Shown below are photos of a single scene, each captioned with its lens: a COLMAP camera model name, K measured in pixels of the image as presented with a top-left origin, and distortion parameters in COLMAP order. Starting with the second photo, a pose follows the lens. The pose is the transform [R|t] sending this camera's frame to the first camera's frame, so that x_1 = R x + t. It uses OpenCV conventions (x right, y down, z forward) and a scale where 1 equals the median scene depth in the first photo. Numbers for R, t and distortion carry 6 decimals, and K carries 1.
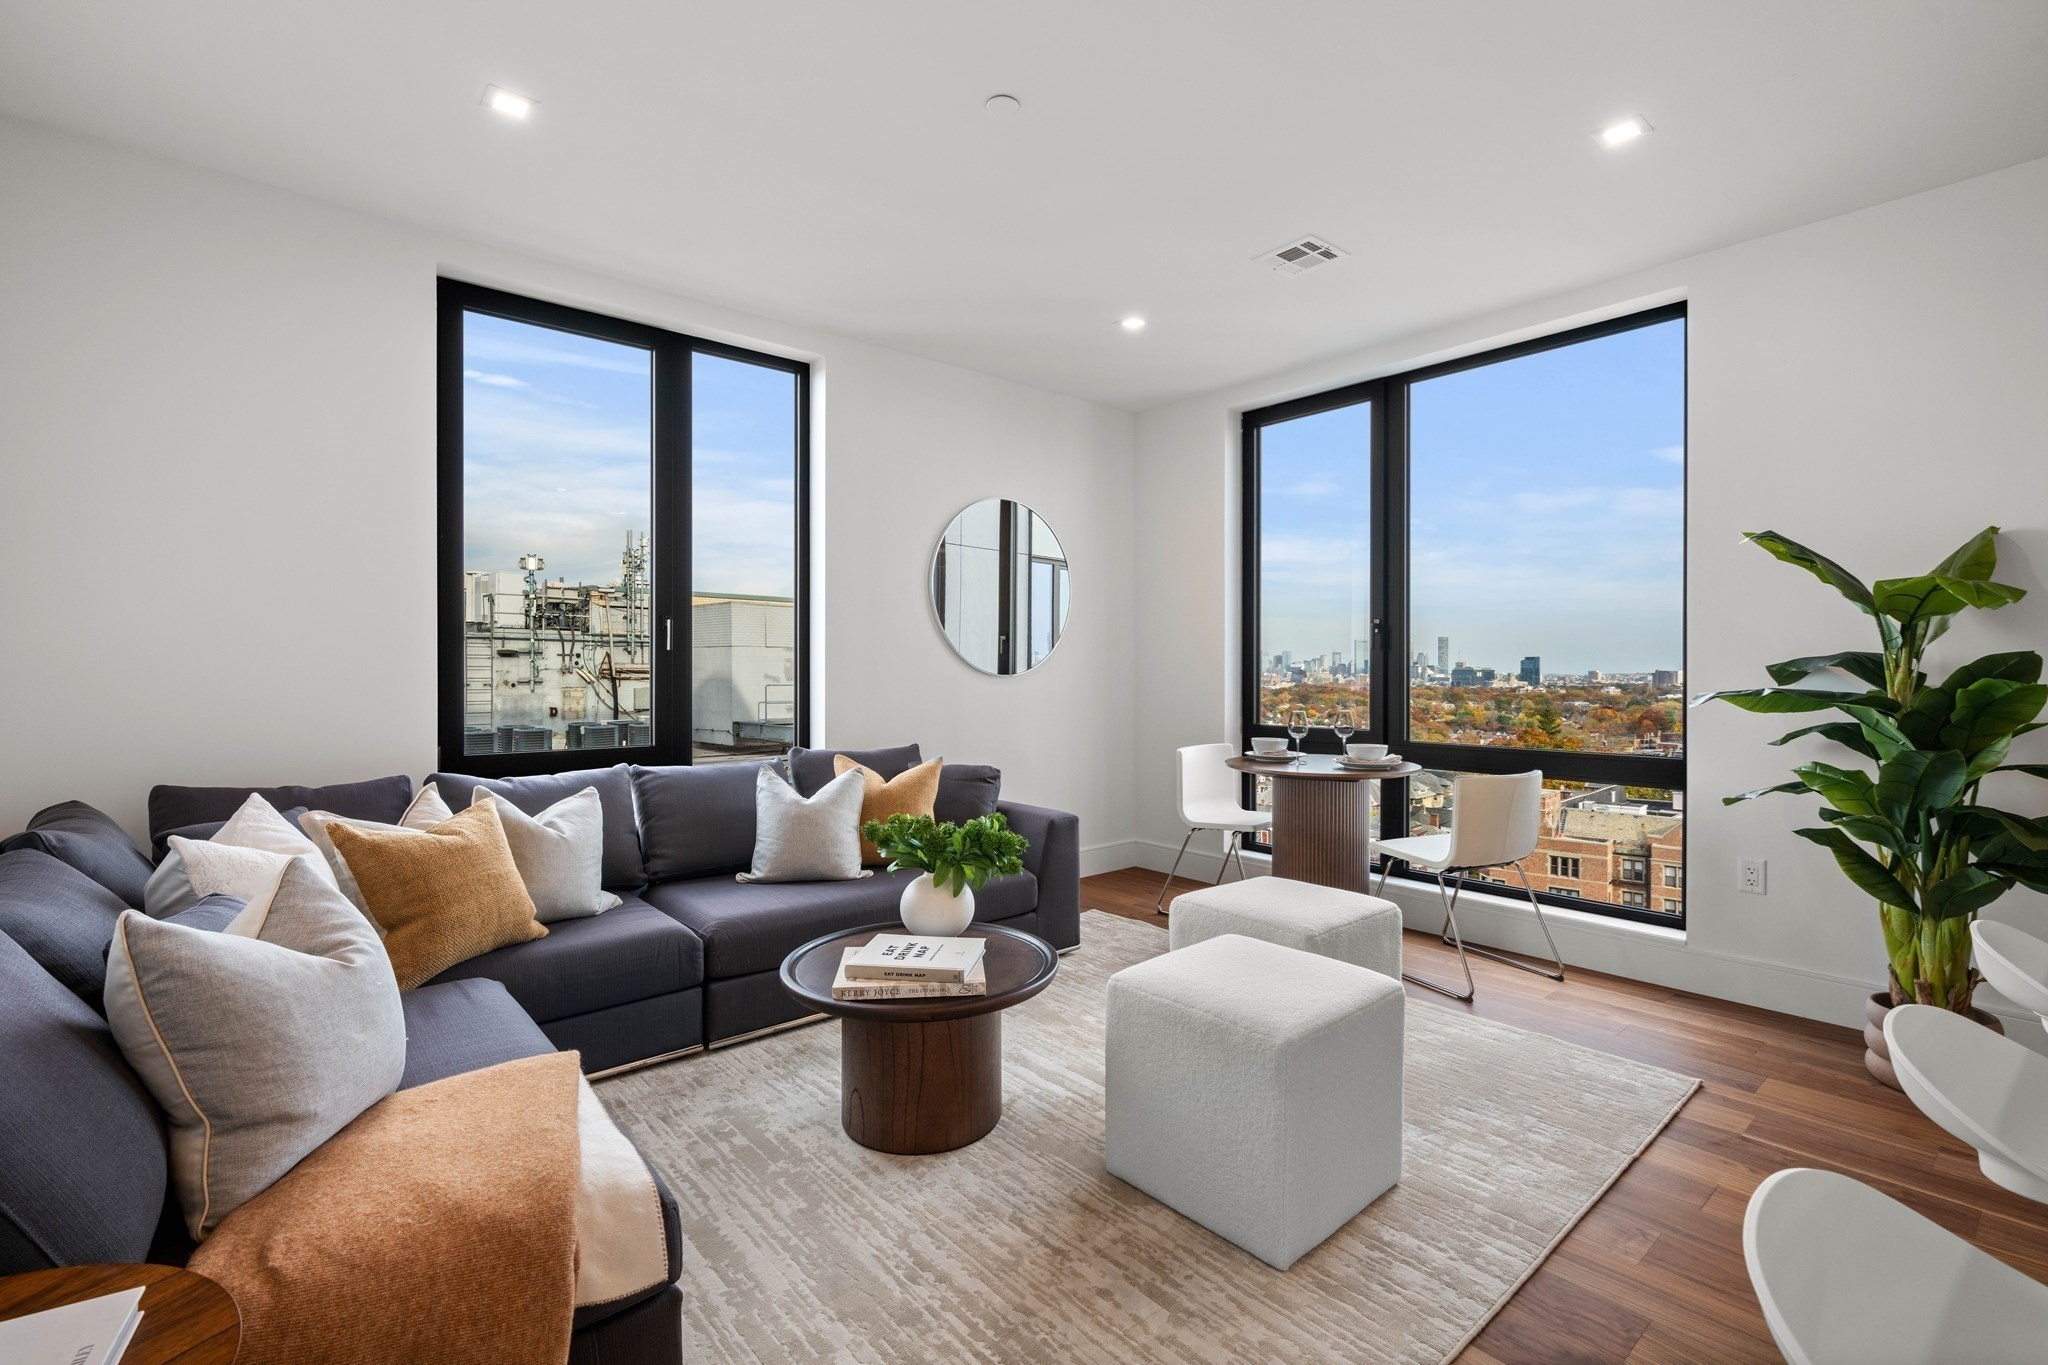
lens RADIAL K [[919.3, 0, 1030.8], [0, 919.3, 678.3], [0, 0, 1]] dist [-0.000179, 0.000429]
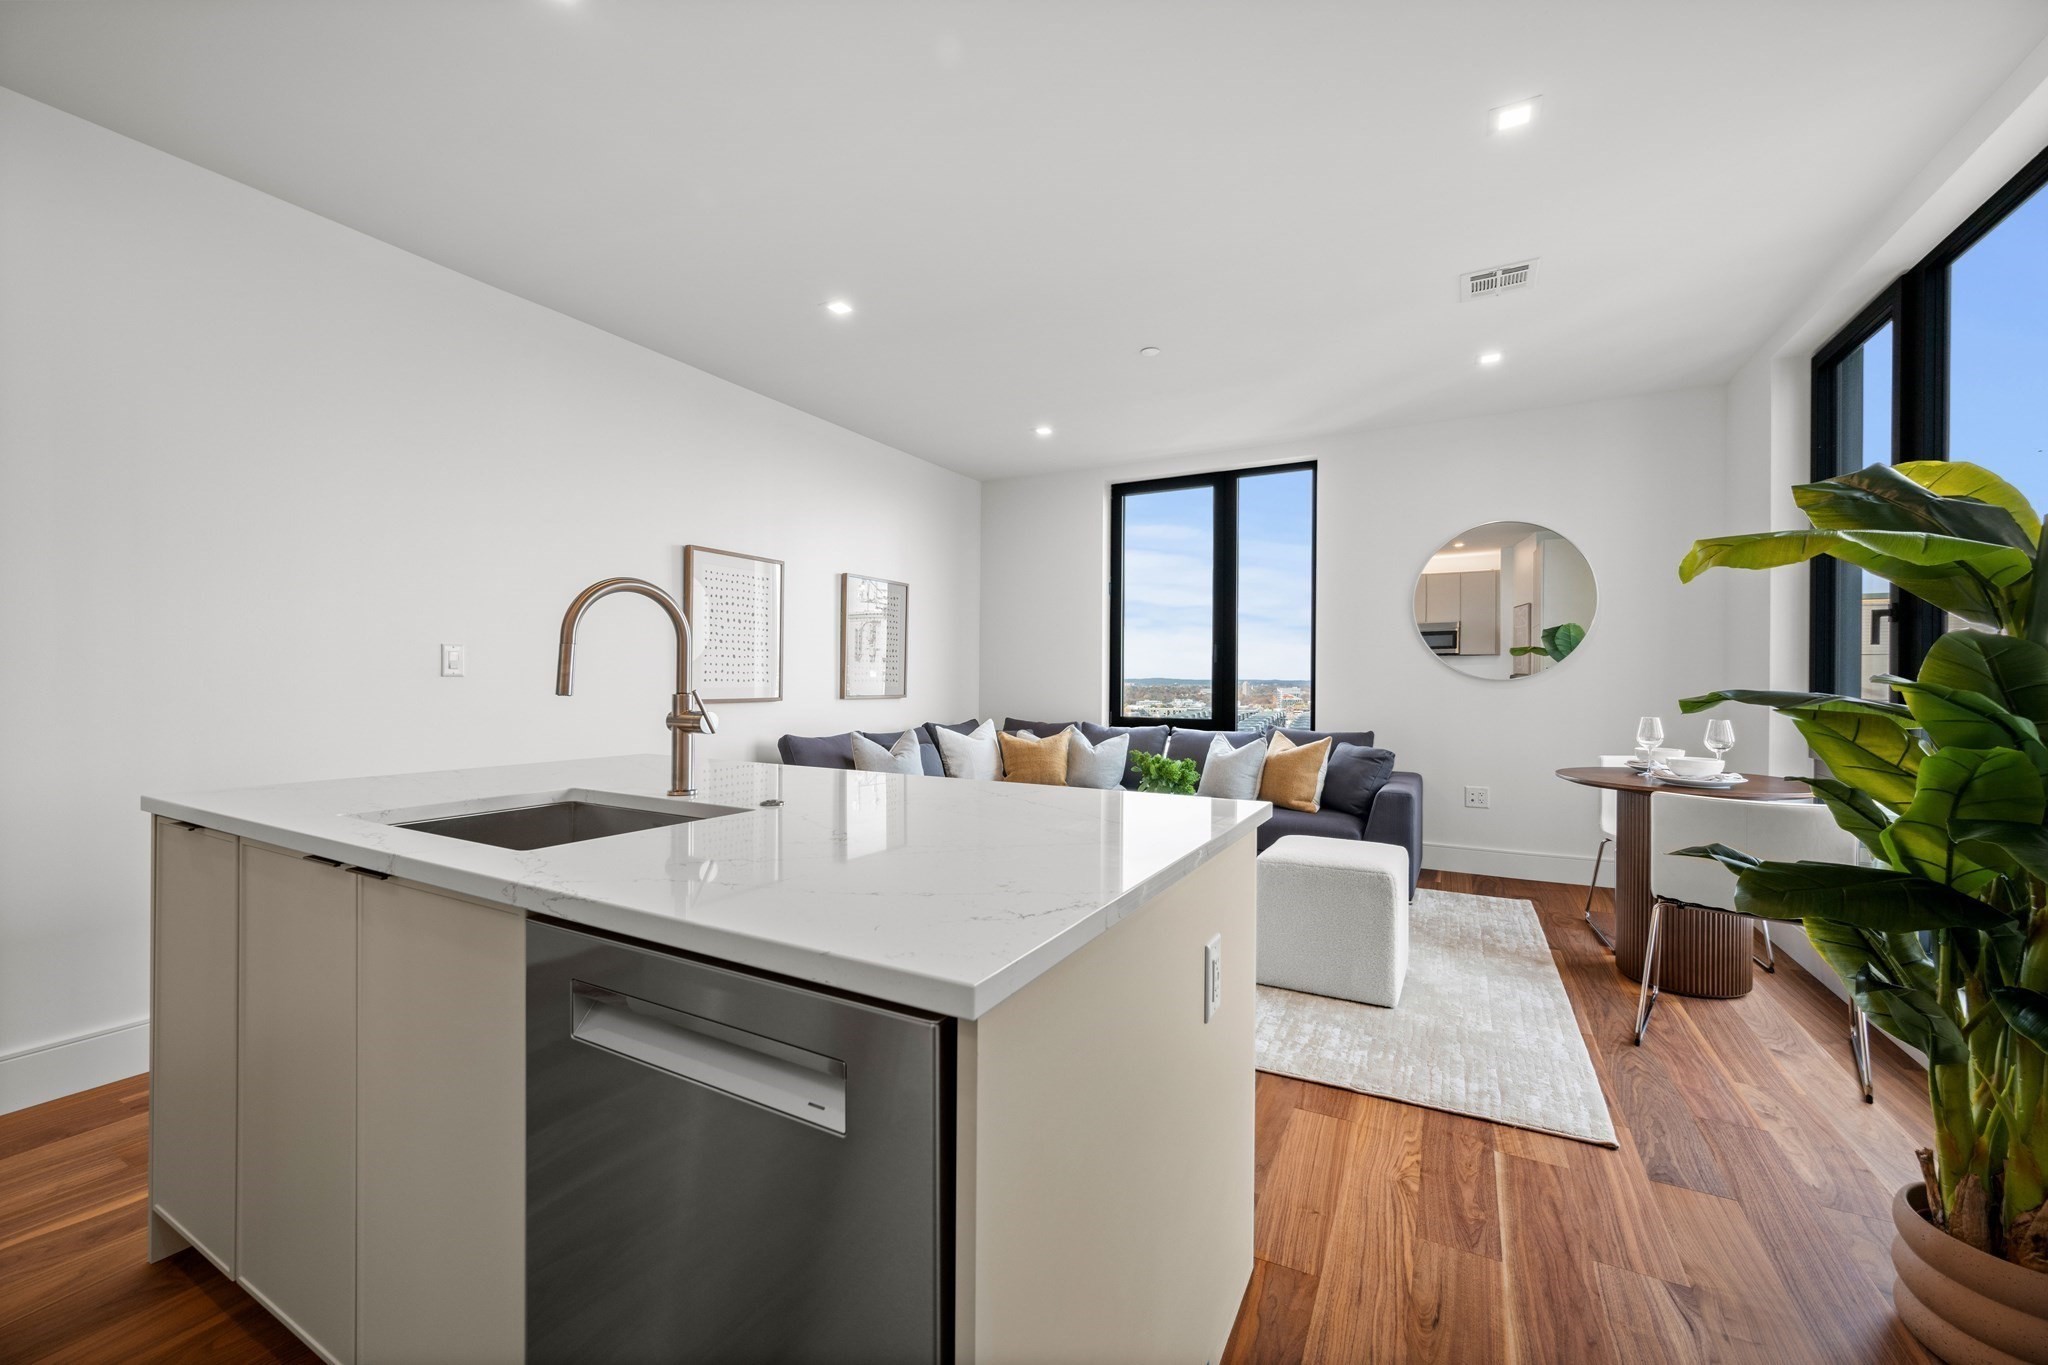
lens RADIAL K [[804.7, 0, 1024.0], [0, 804.7, 682.5], [0, 0, 1]] dist [-0.000516, -0.000199]
pose [[0.356479, 0.005224, -0.934289, 0.946178], [-0.009823, 0.999950, 0.001843, 0.005645], [0.934252, 0.008521, 0.356512, 0.159772]]
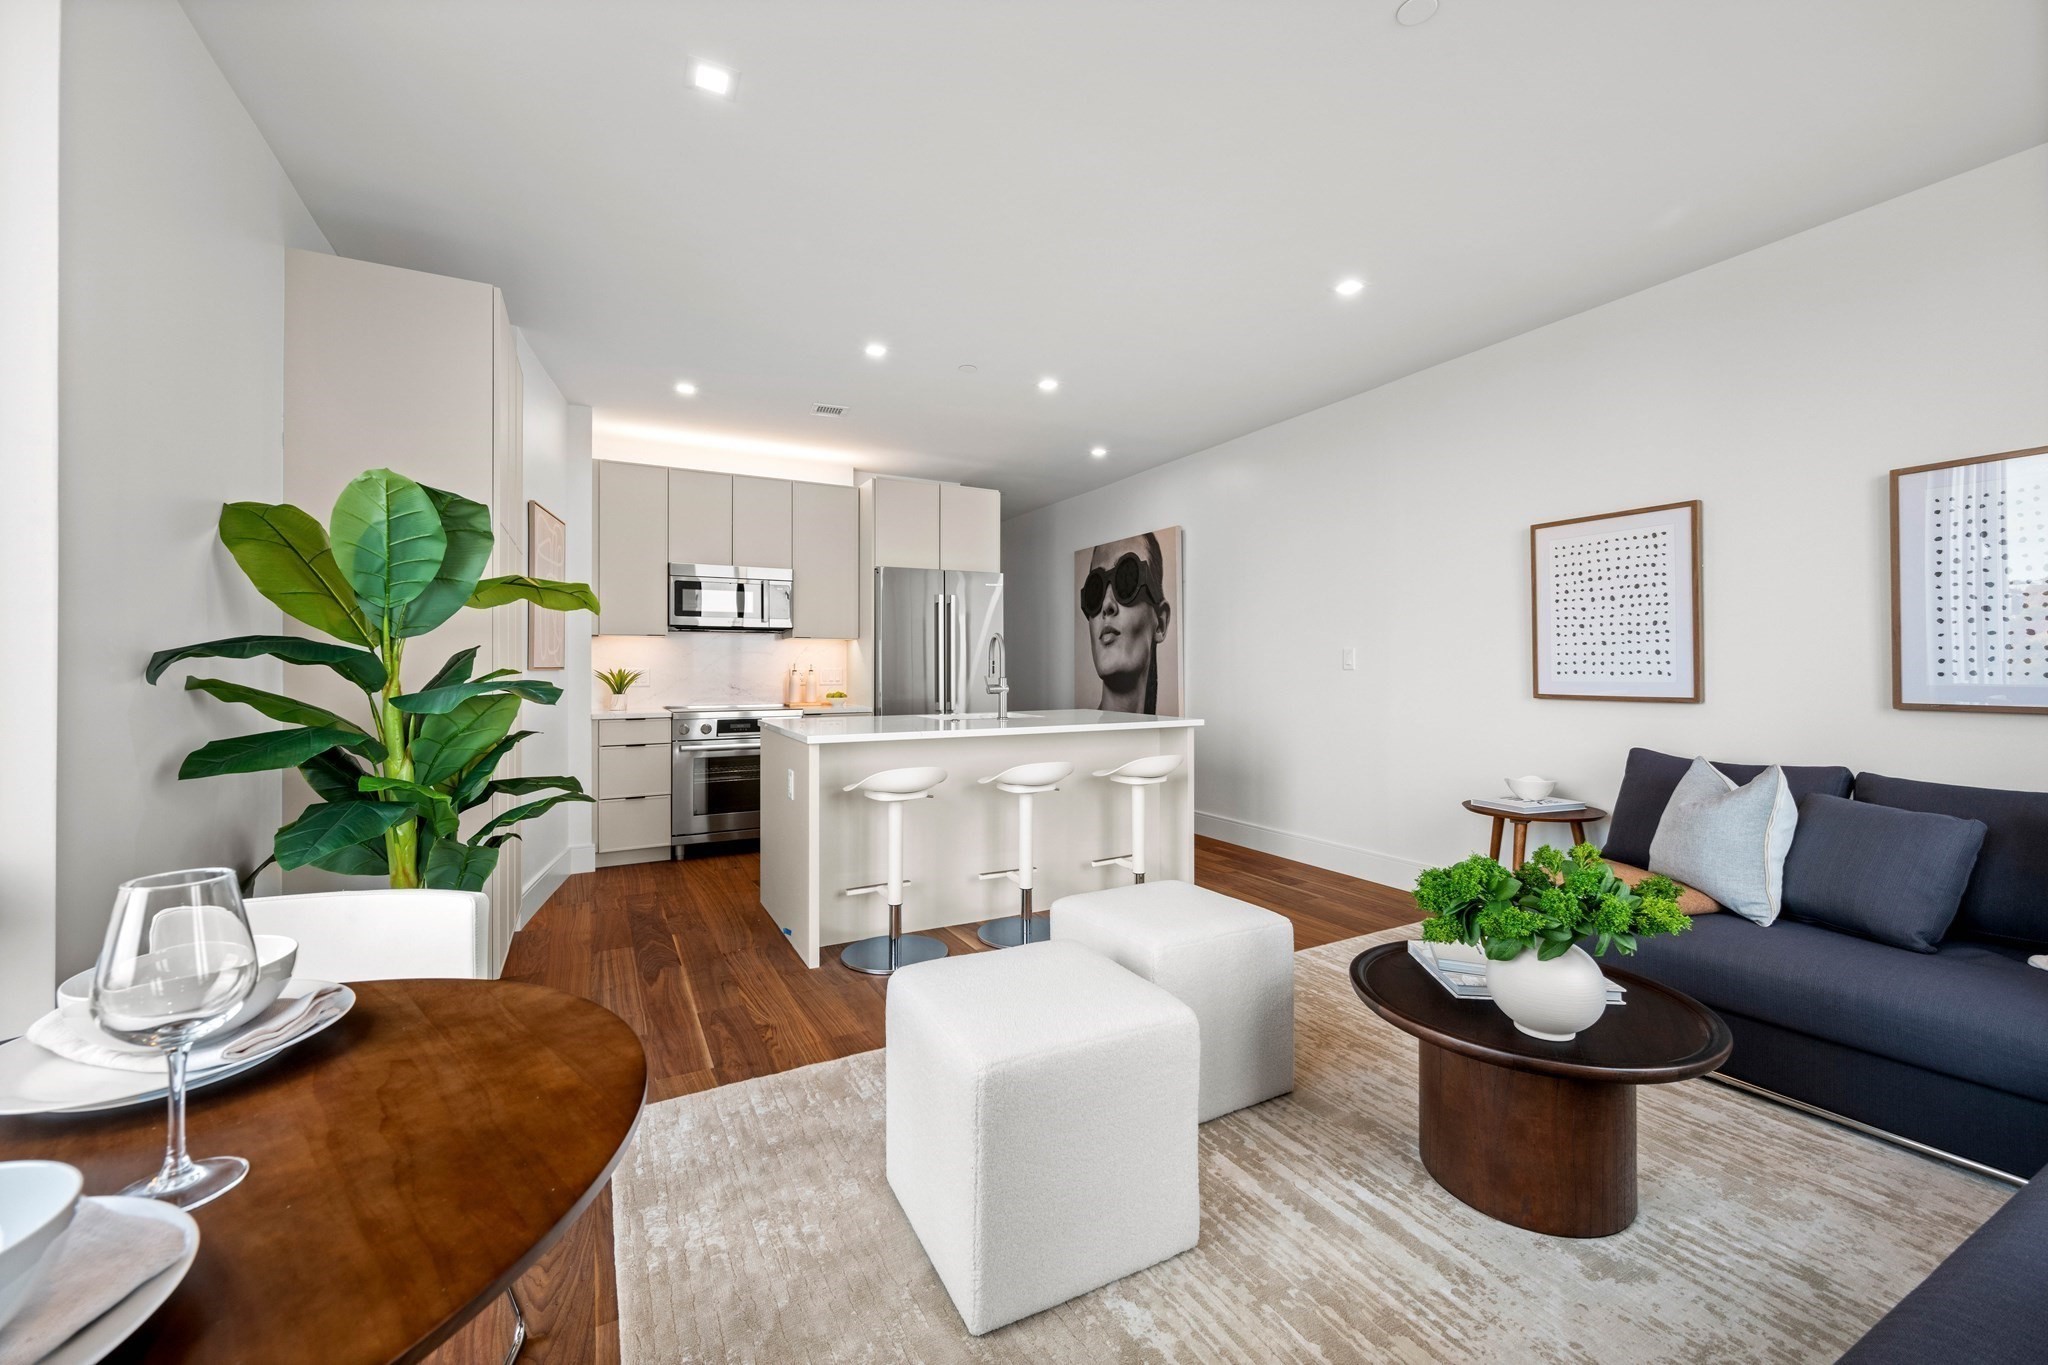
lens RADIAL K [[834.6, 0, 1036.9], [0, 834.6, 674.9], [0, 0, 1]] dist [-0.001041, -0.000066]
pose [[-0.977562, -0.003888, 0.210611, 0.110055], [-0.002163, 0.999962, 0.008420, 0.004085], [-0.210636, 0.007776, -0.977534, 1.319927]]
